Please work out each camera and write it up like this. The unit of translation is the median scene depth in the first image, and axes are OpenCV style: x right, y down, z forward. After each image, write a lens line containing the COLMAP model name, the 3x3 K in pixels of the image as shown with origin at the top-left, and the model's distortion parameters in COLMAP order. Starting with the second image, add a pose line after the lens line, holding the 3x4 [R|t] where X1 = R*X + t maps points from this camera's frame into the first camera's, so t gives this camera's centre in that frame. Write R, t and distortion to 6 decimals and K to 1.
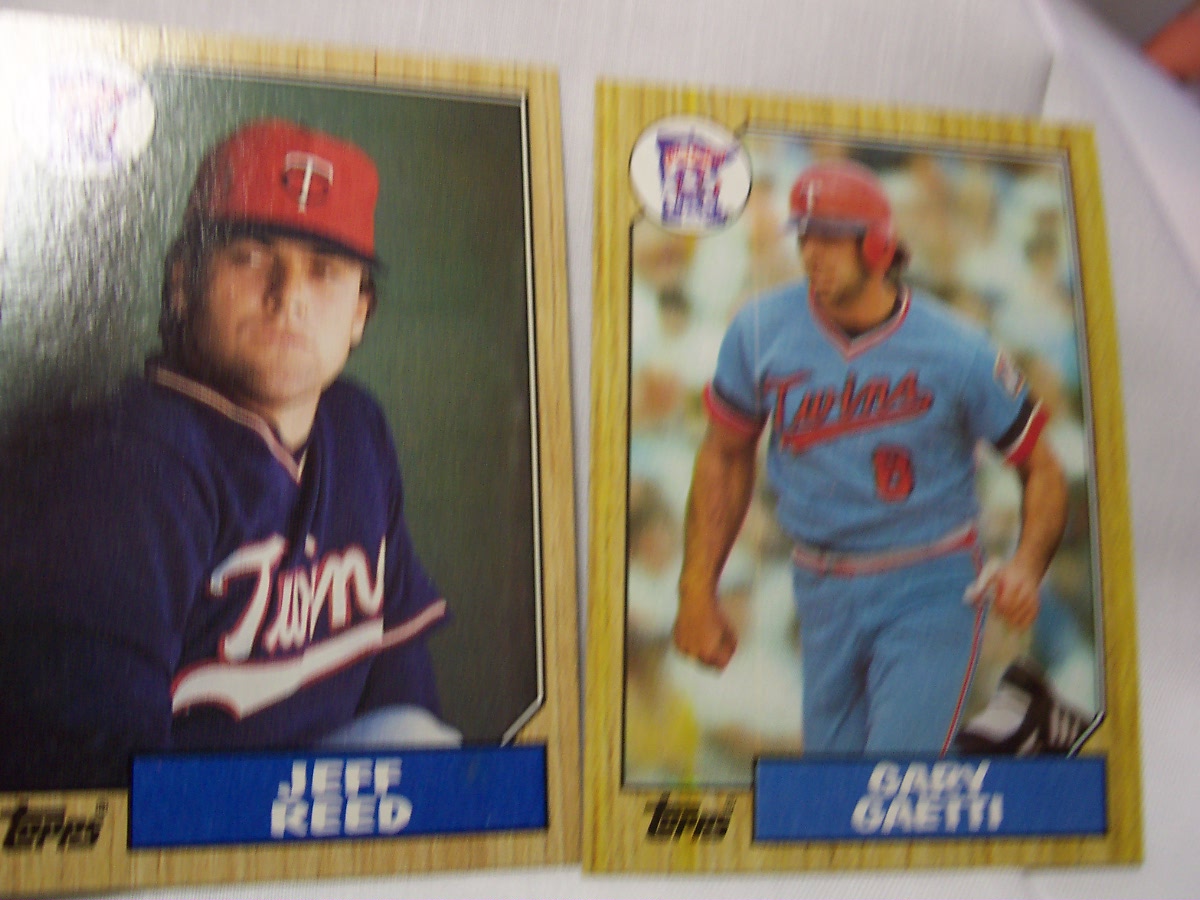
lens RADIAL K [[1329.3, 0, 600.0], [0, 1329.3, 450.0], [0, 0, 1]] dist [-0.196489, 0.152201]
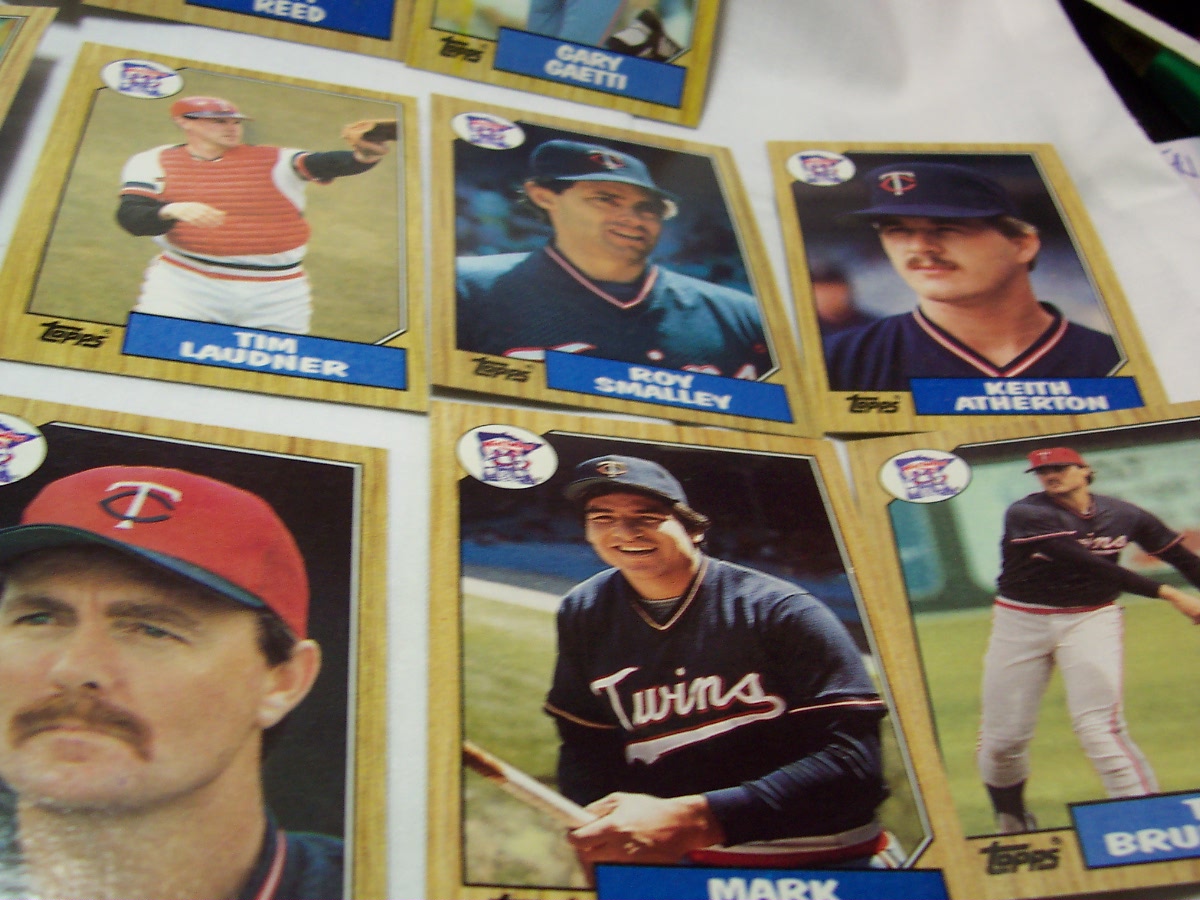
lens RADIAL K [[1329.3, 0, 600.0], [0, 1329.3, 450.0], [0, 0, 1]] dist [-0.196489, 0.152201]
pose [[0.985210, 0.140954, 0.097430, 0.161394], [-0.161470, 0.954003, 0.252600, 0.316999], [-0.057343, -0.264596, 0.962653, -1.037793]]
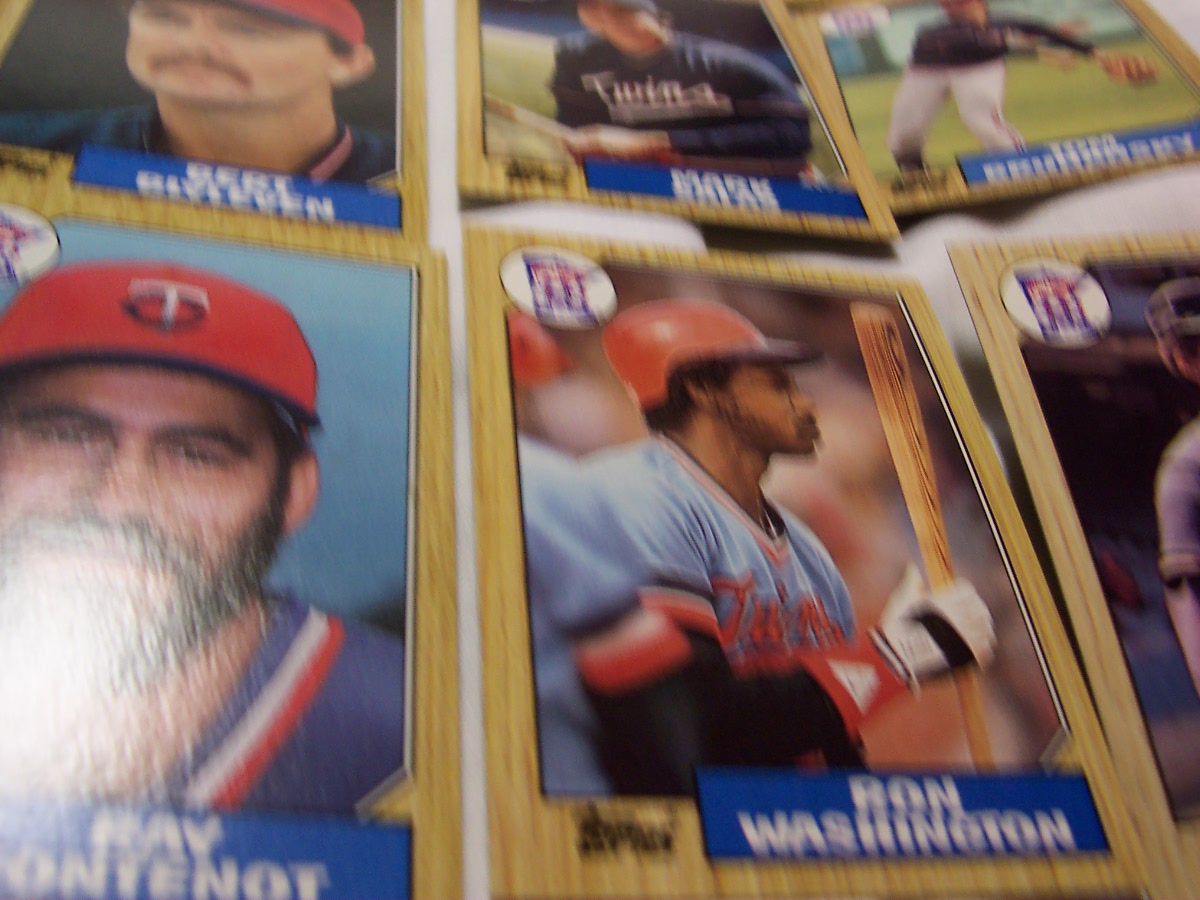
lens RADIAL K [[1329.3, 0, 600.0], [0, 1329.3, 450.0], [0, 0, 1]] dist [-0.196489, 0.152201]
pose [[0.991008, 0.109036, 0.077552, 0.244189], [-0.126205, 0.954243, 0.271096, 0.787491], [-0.044444, -0.278446, 0.959423, -1.520726]]
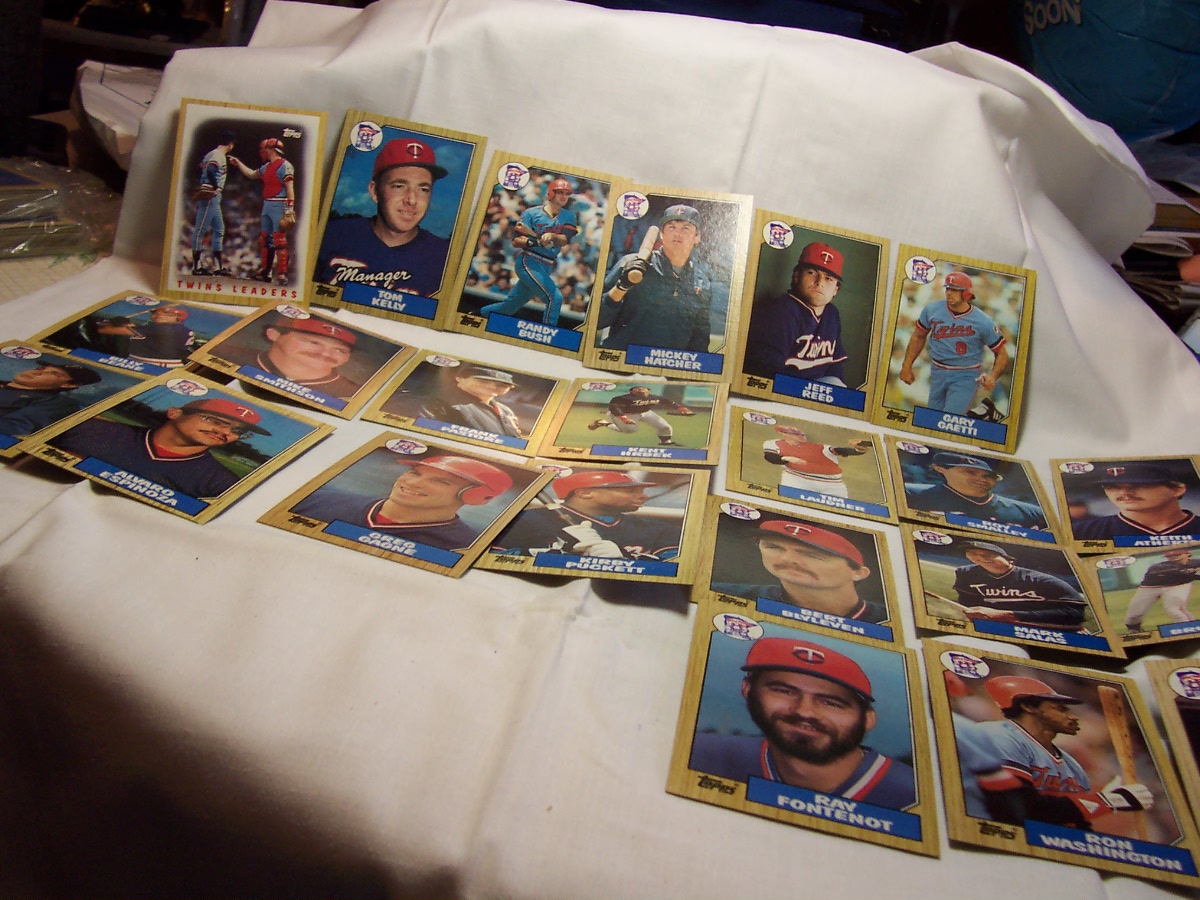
lens RADIAL K [[1329.3, 0, 600.0], [0, 1329.3, 450.0], [0, 0, 1]] dist [-0.196489, 0.152201]
pose [[0.964781, 0.142064, -0.221394, 0.094471], [-0.167337, 0.980832, -0.099834, 0.928875], [0.202968, 0.133365, 0.970061, -3.116216]]
